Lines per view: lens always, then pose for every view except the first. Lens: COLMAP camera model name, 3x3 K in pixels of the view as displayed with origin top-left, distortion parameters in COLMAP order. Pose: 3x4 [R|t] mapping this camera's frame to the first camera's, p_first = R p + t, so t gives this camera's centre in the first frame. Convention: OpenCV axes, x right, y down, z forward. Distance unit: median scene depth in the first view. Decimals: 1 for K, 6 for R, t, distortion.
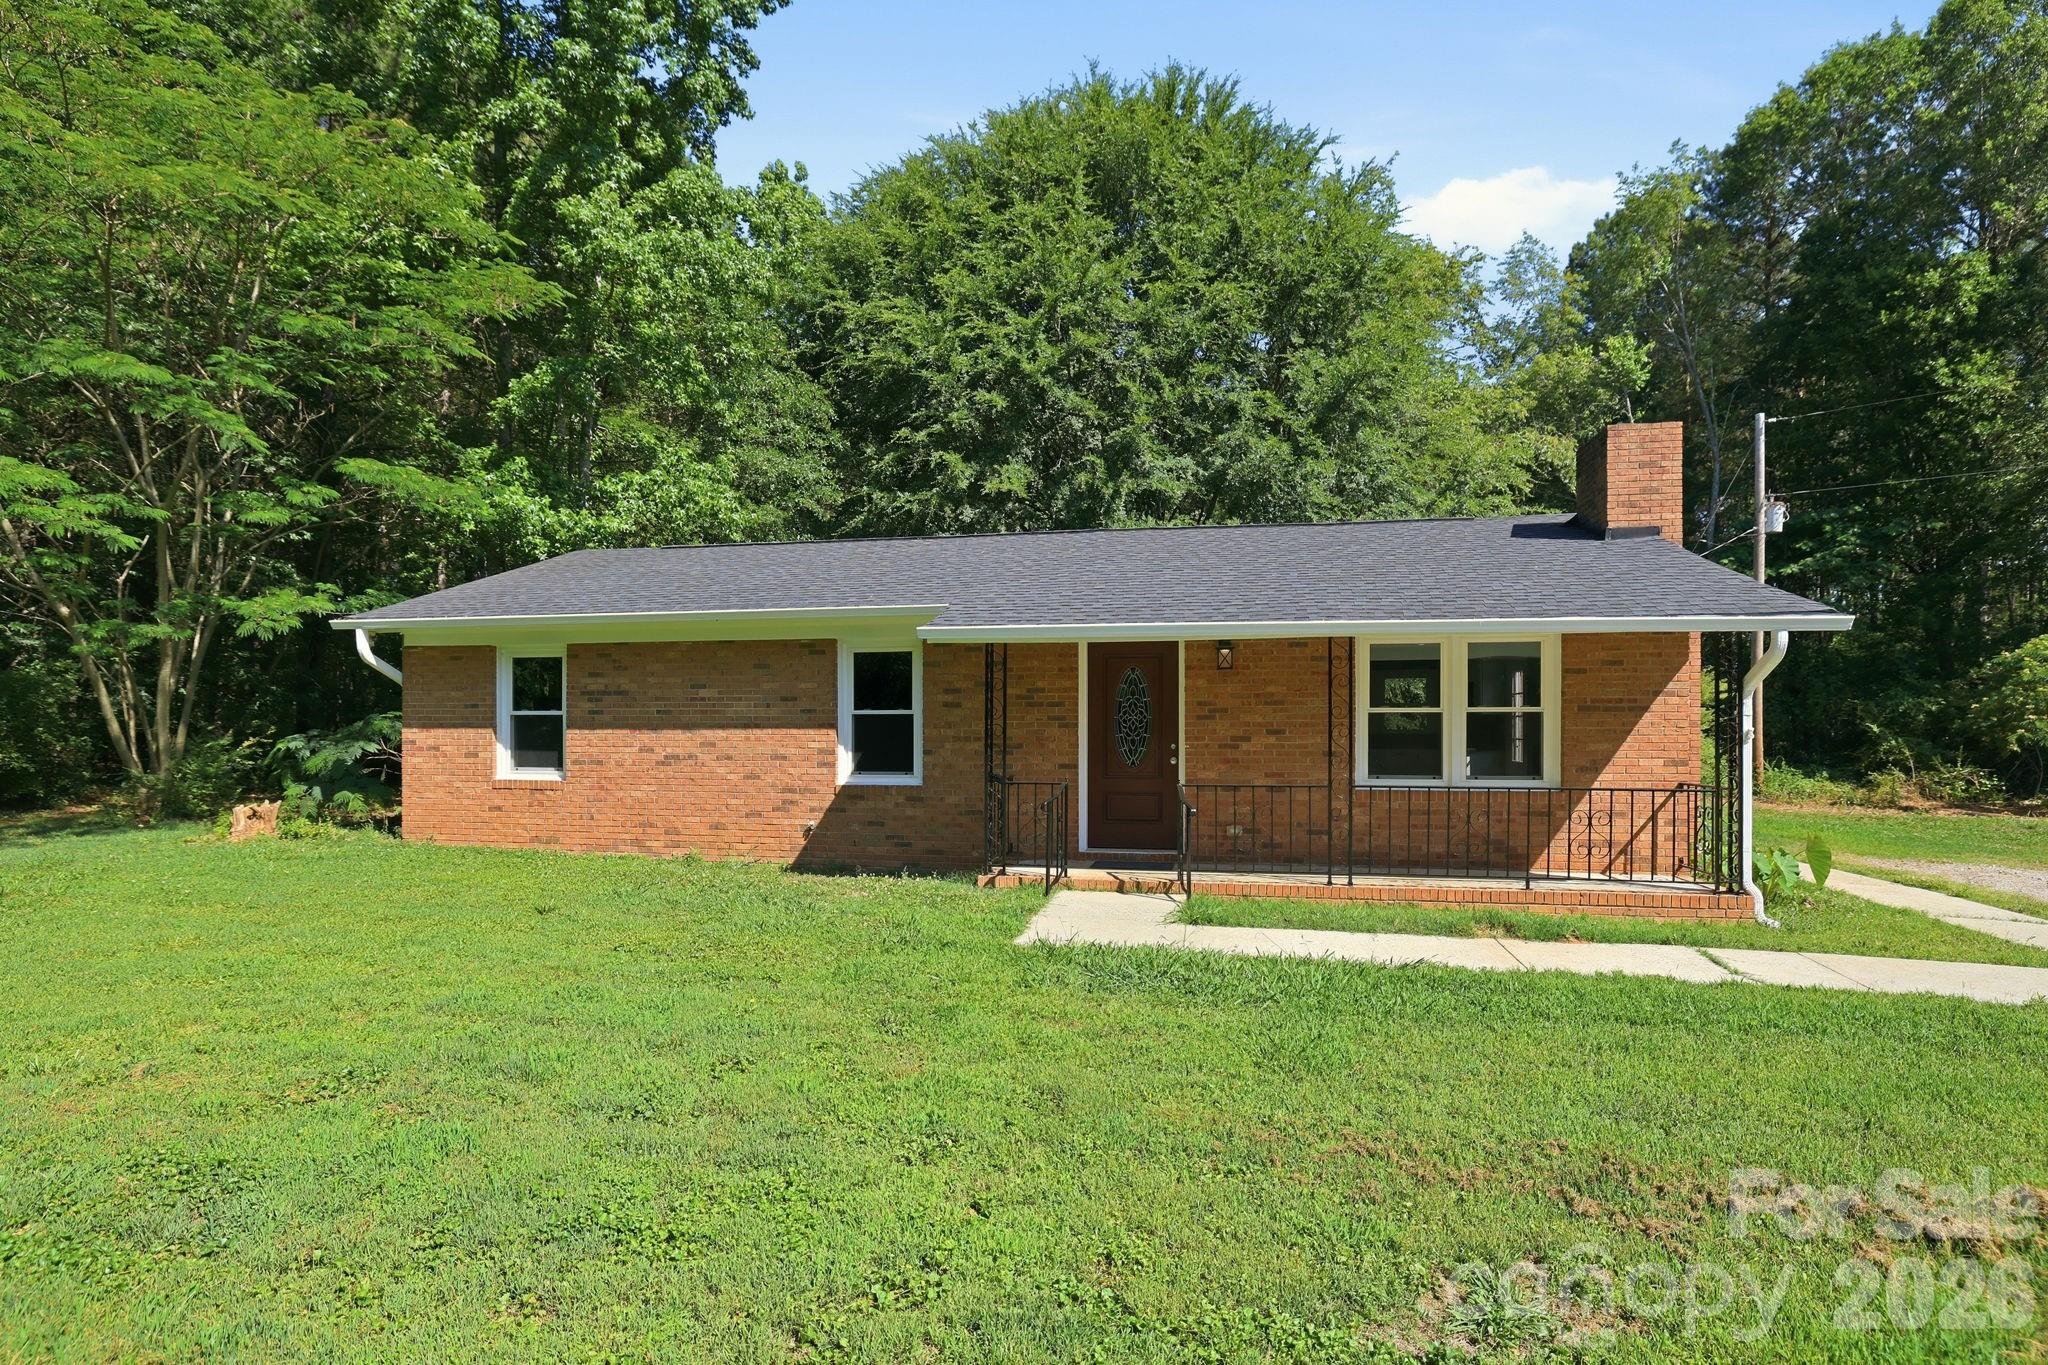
lens RADIAL K [[858.4, 0, 1022.1], [0, 858.4, 693.5], [0, 0, 1]] dist [-0.038210, 0.015623]
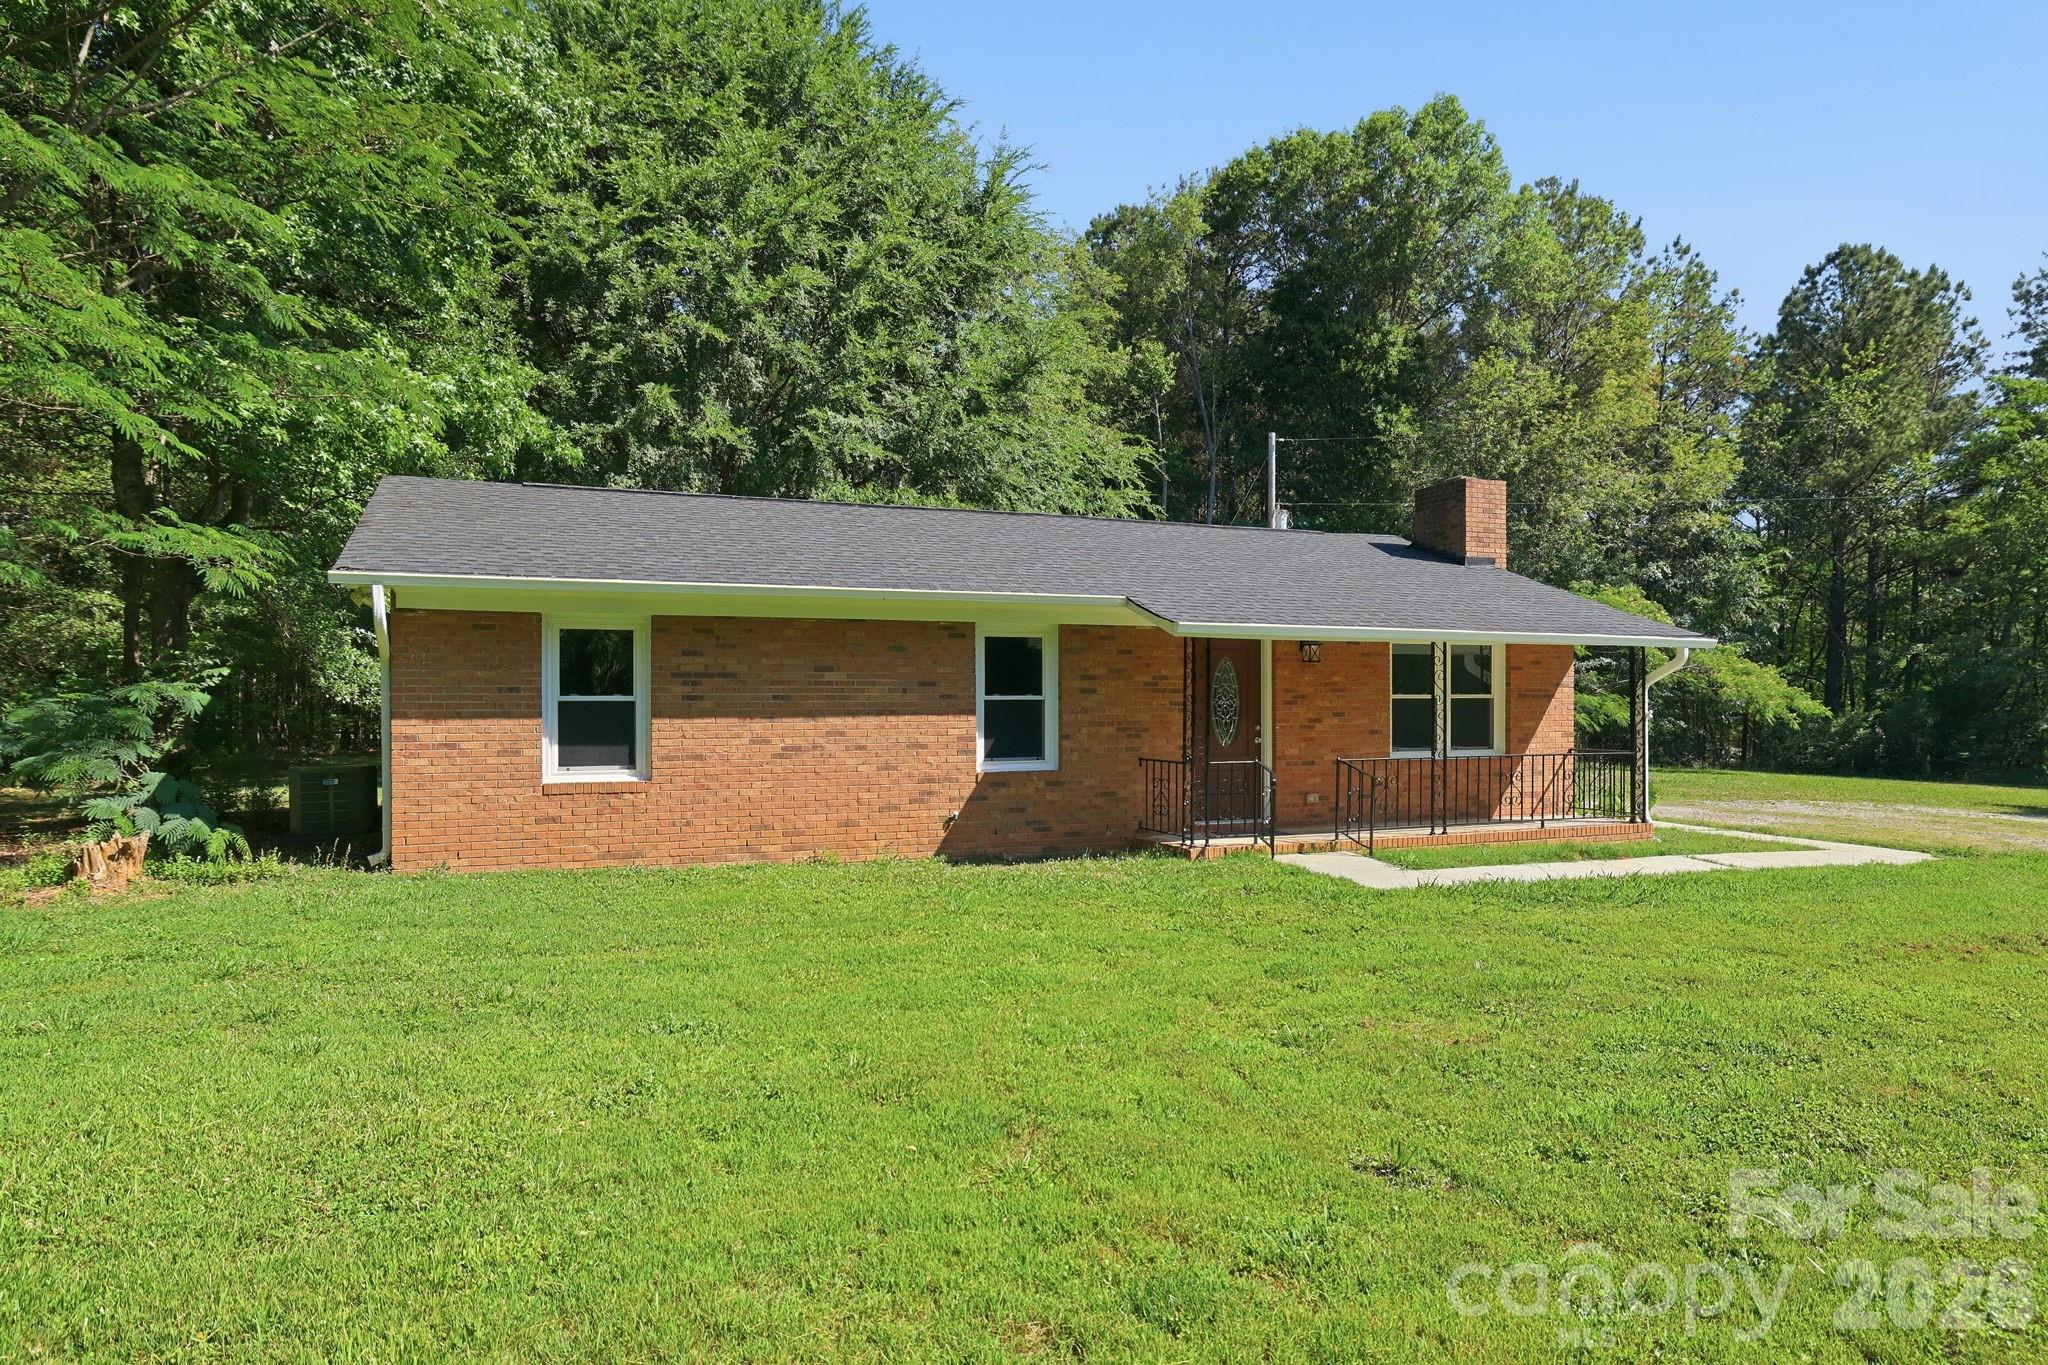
lens RADIAL K [[957.0, 0, 986.4], [0, 957.0, 676.0], [0, 0, 1]] dist [-0.013451, 0.000516]
pose [[0.889017, 0.009803, 0.457770, -0.690113], [-0.014891, 0.999861, 0.007508, -0.011230], [-0.457633, -0.013491, 0.889039, 0.028497]]
